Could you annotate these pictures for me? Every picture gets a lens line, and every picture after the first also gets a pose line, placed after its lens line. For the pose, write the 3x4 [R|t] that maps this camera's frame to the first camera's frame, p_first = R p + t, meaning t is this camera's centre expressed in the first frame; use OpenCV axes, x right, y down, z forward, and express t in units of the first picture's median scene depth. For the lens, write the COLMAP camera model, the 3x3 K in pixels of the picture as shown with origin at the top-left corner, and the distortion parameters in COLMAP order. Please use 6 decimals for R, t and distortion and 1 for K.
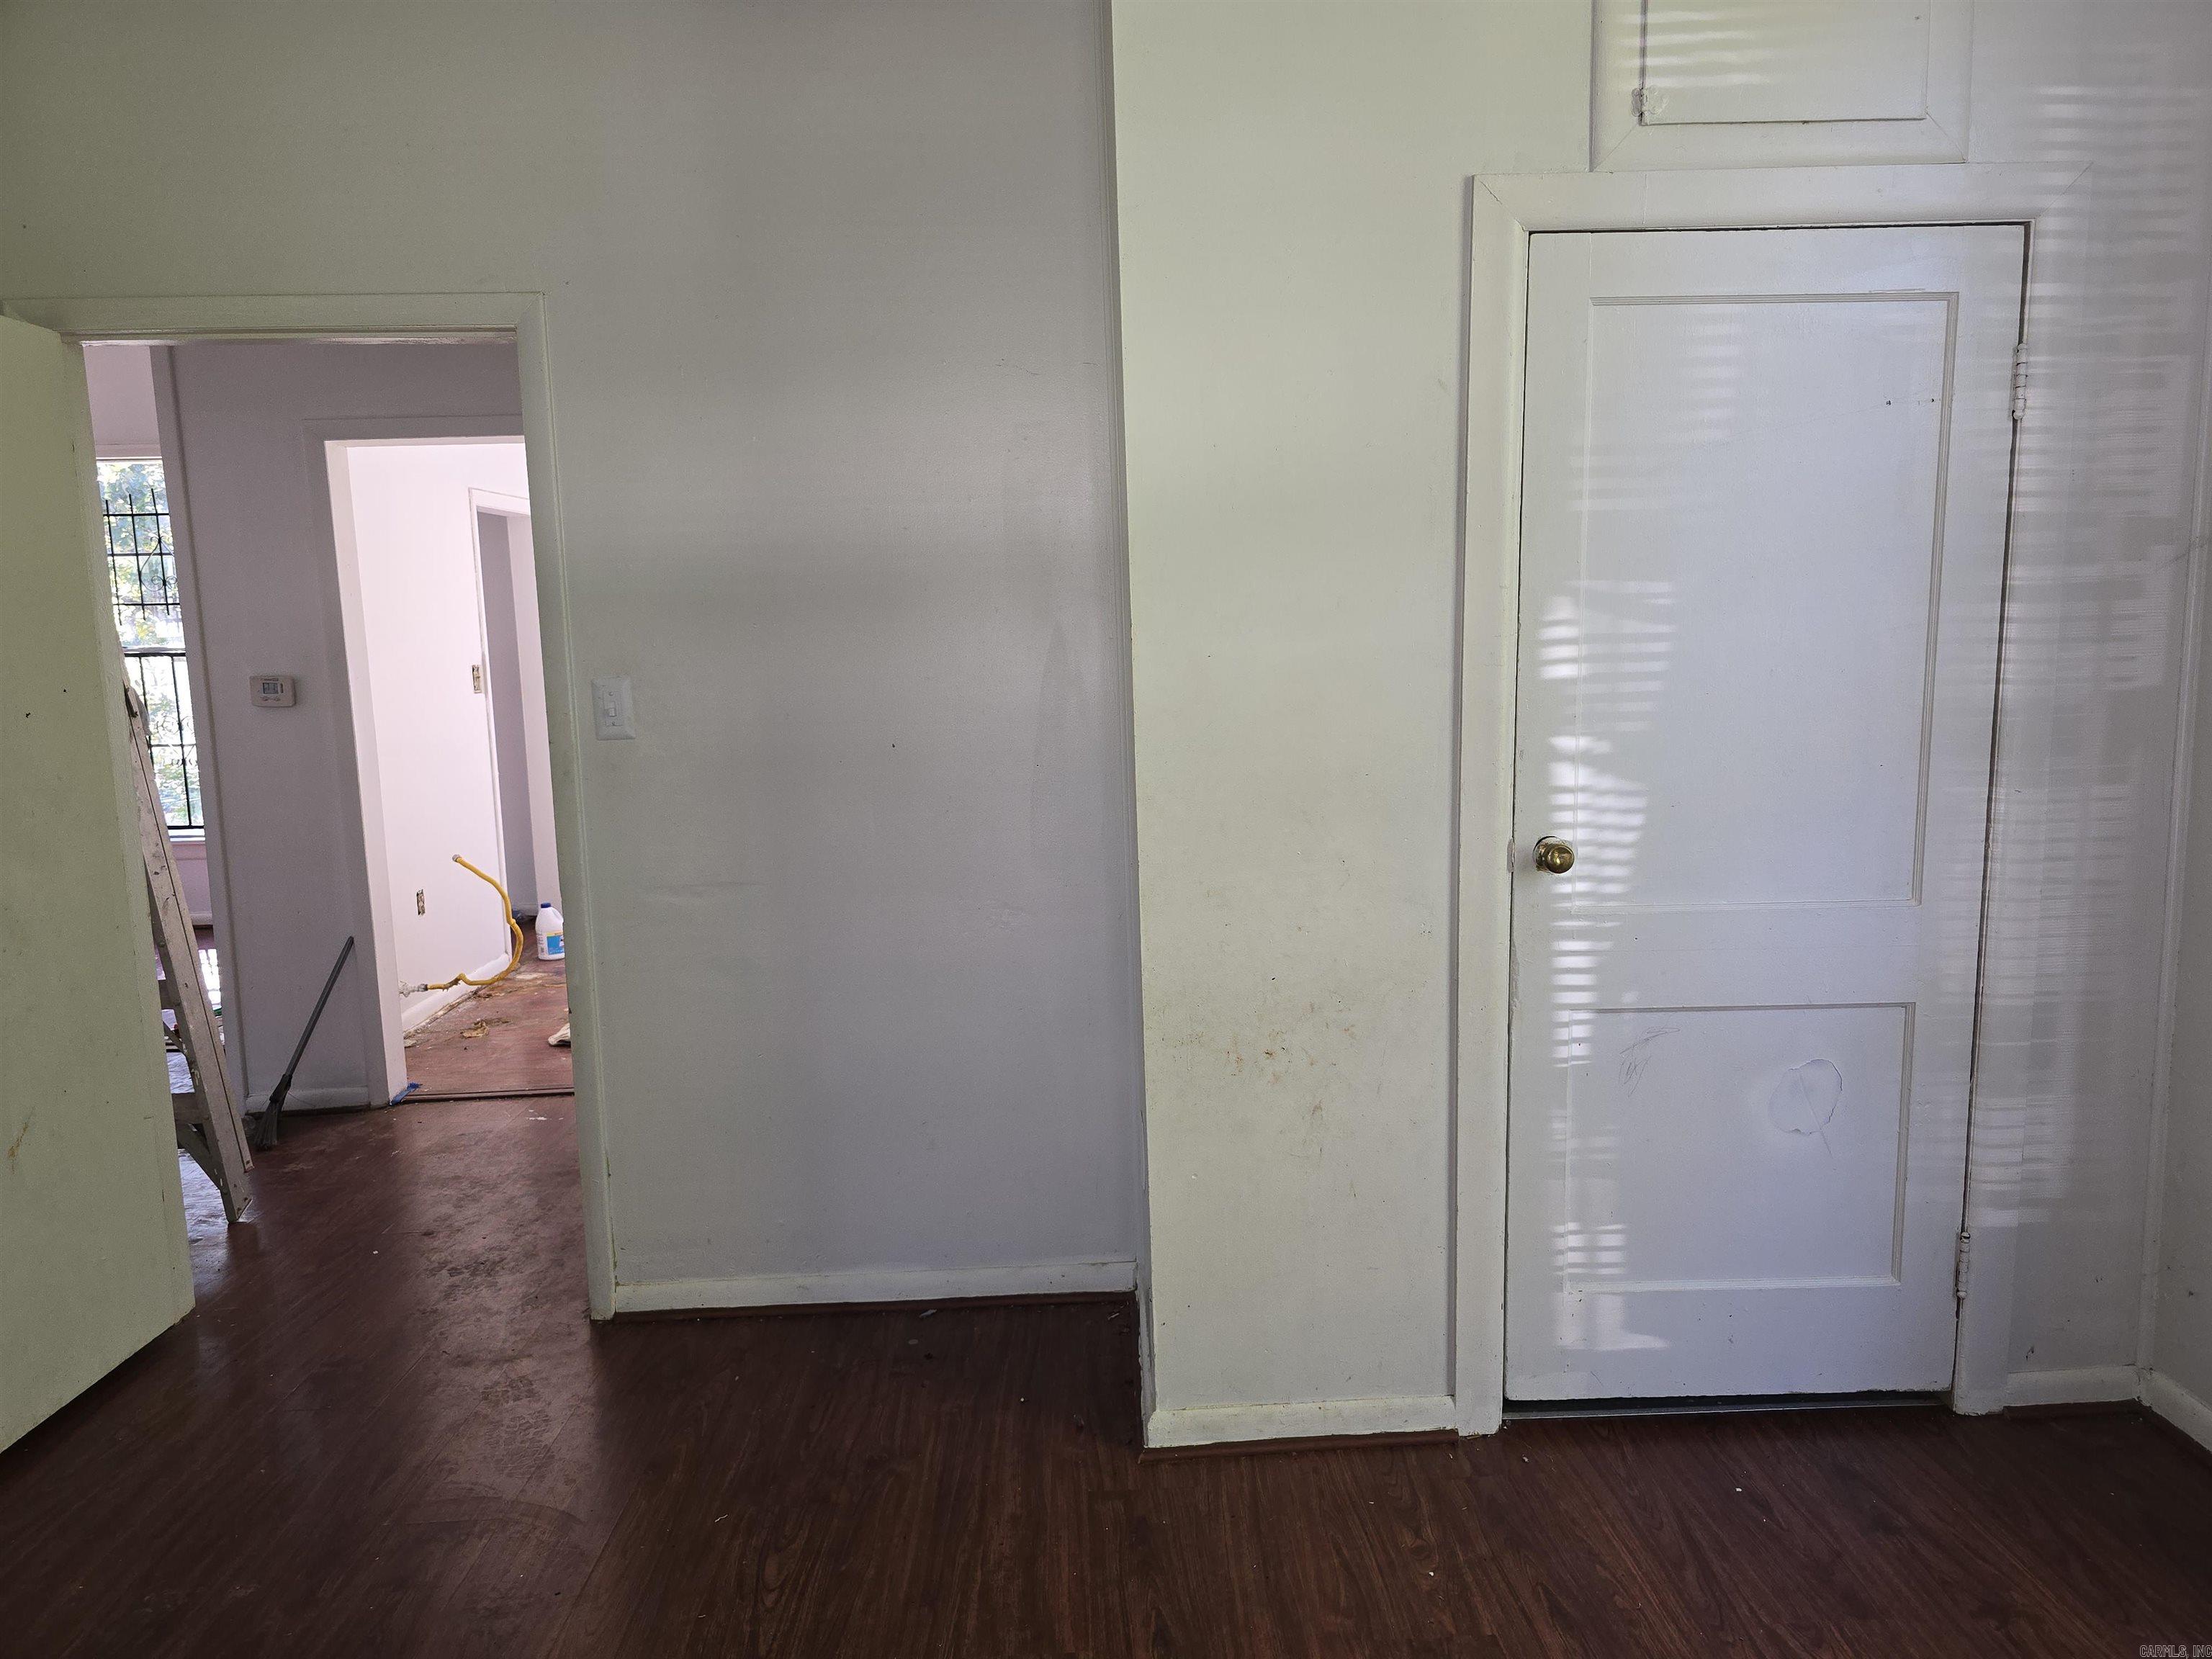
lens RADIAL K [[1511.3, 0, 1106.0], [0, 1511.3, 829.5], [0, 0, 1]] dist [0.005852, 0.001930]
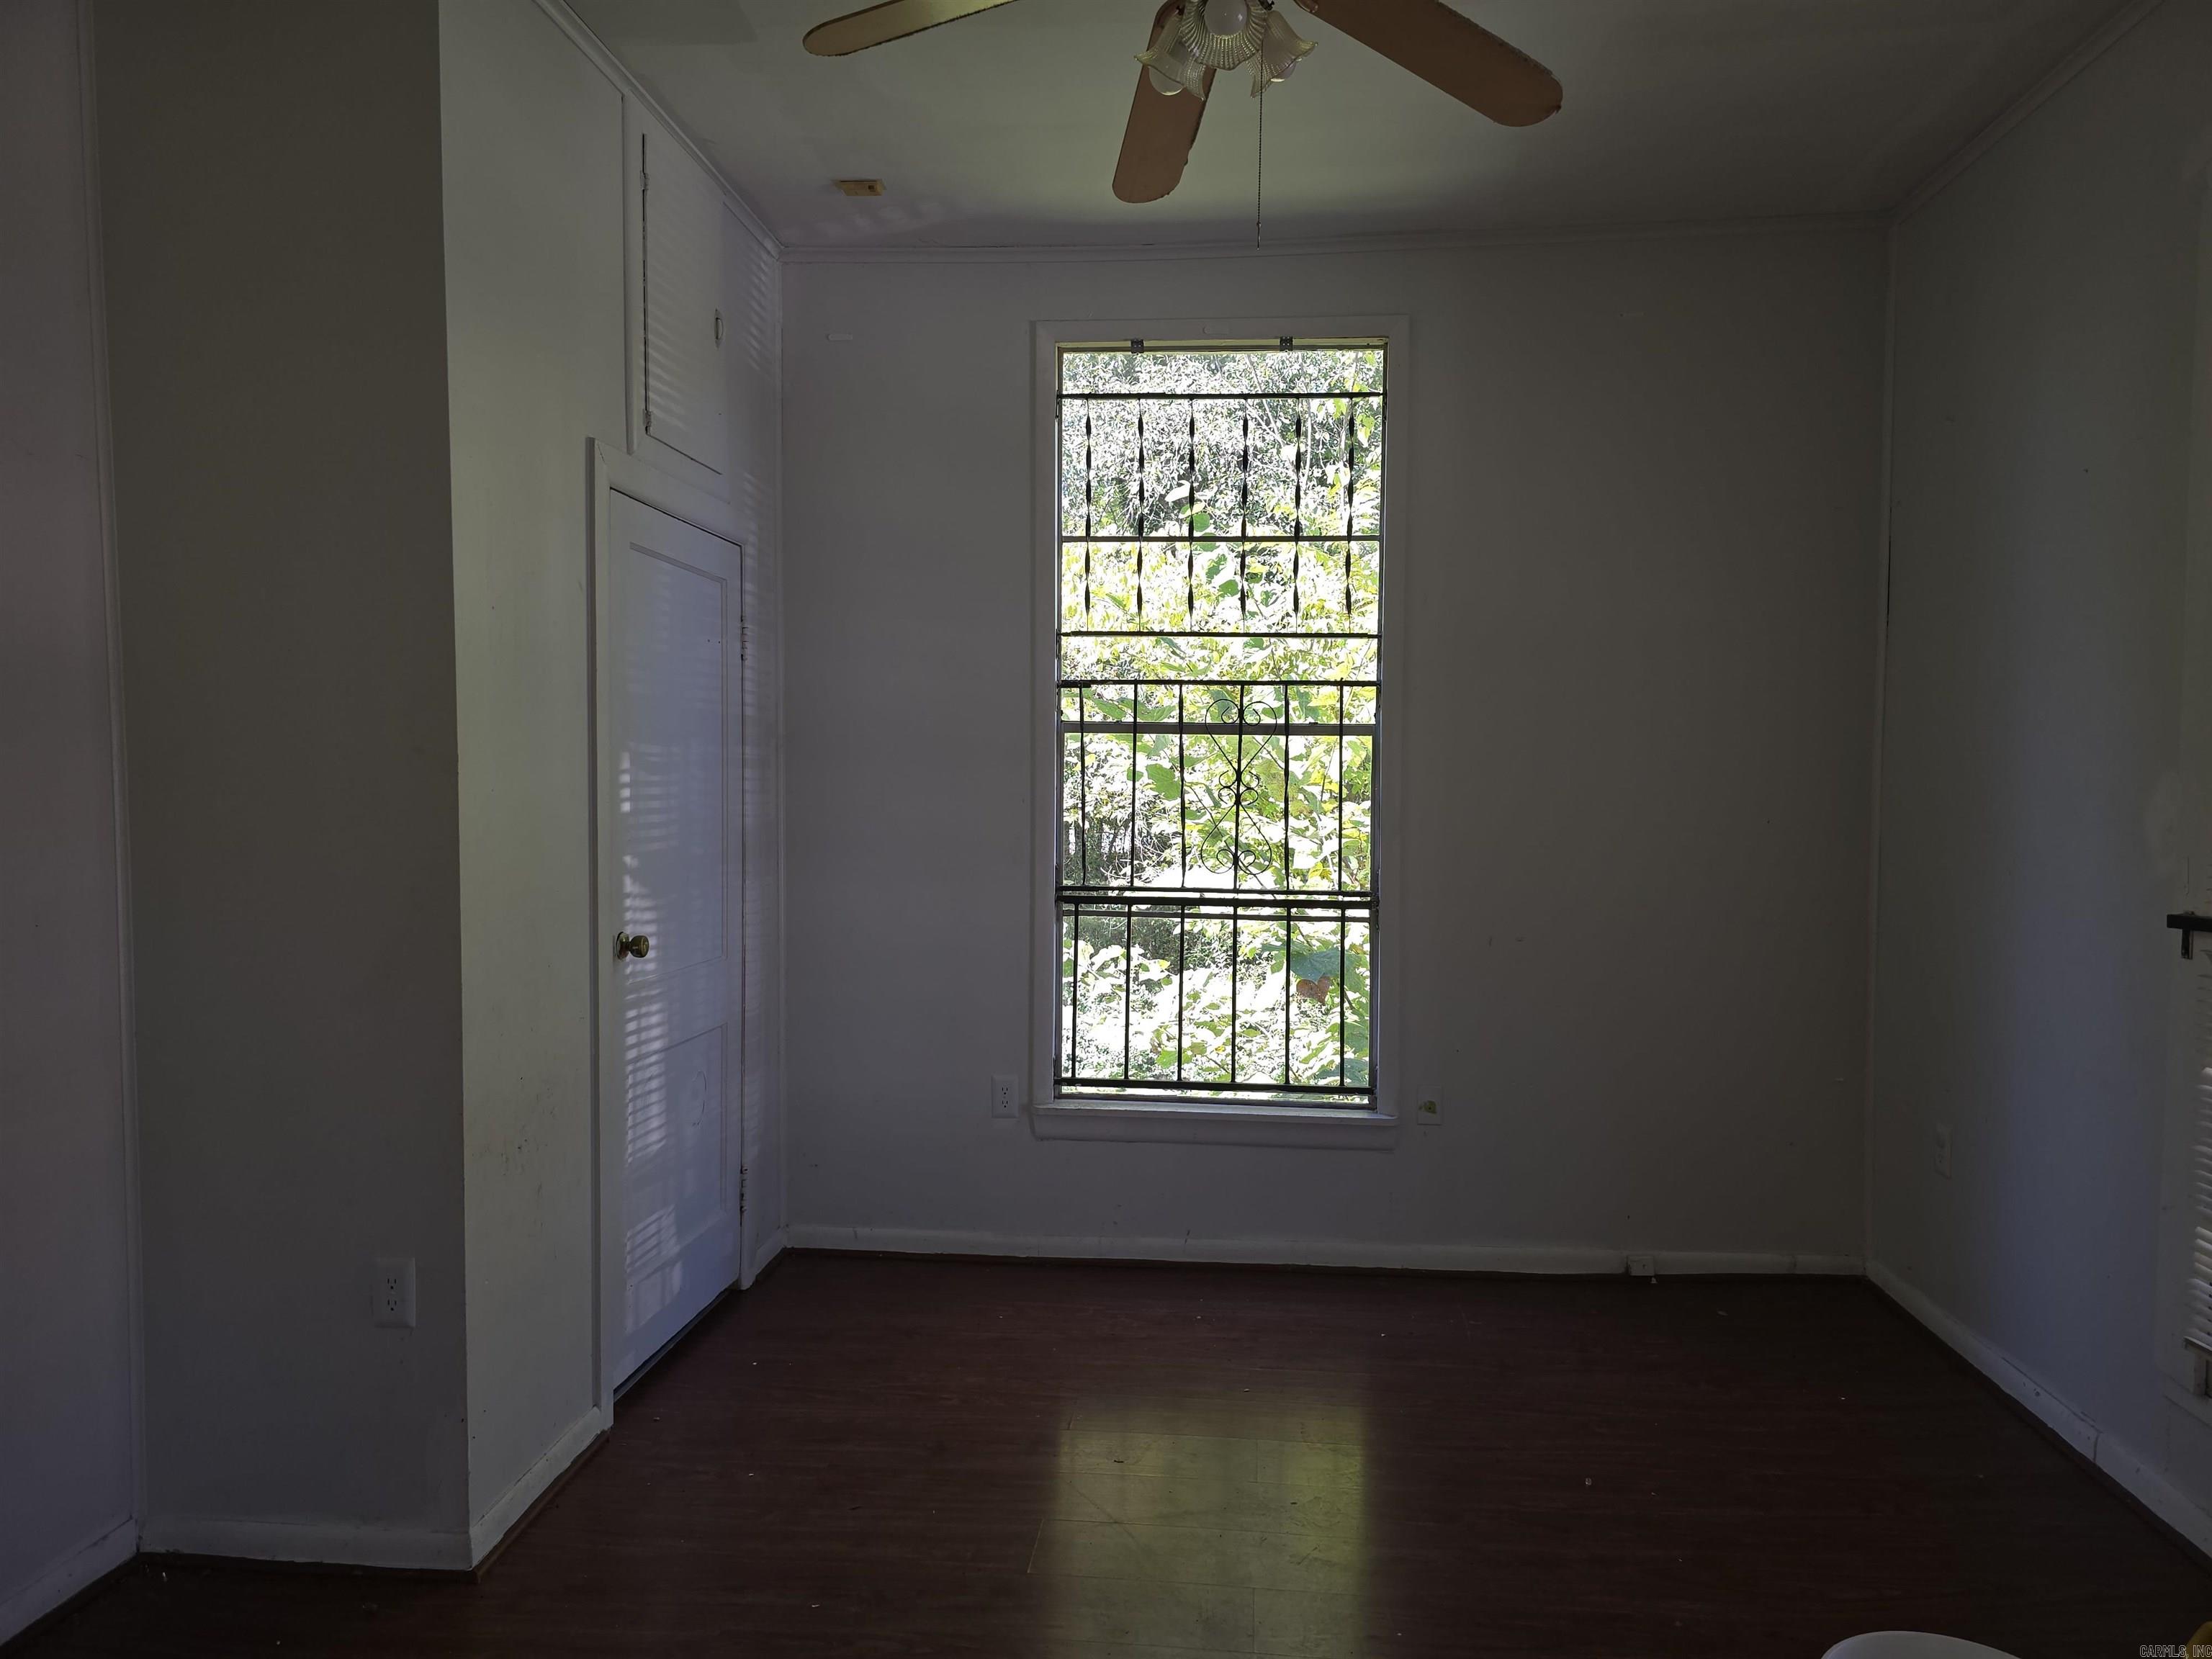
lens RADIAL K [[1511.3, 0, 1106.0], [0, 1511.3, 829.5], [0, 0, 1]] dist [0.005852, 0.001930]
pose [[0.123801, -0.008524, 0.992270, -0.972027], [0.136533, 0.990599, -0.008525, -0.015162], [-0.982869, 0.136533, 0.123801, 0.411085]]
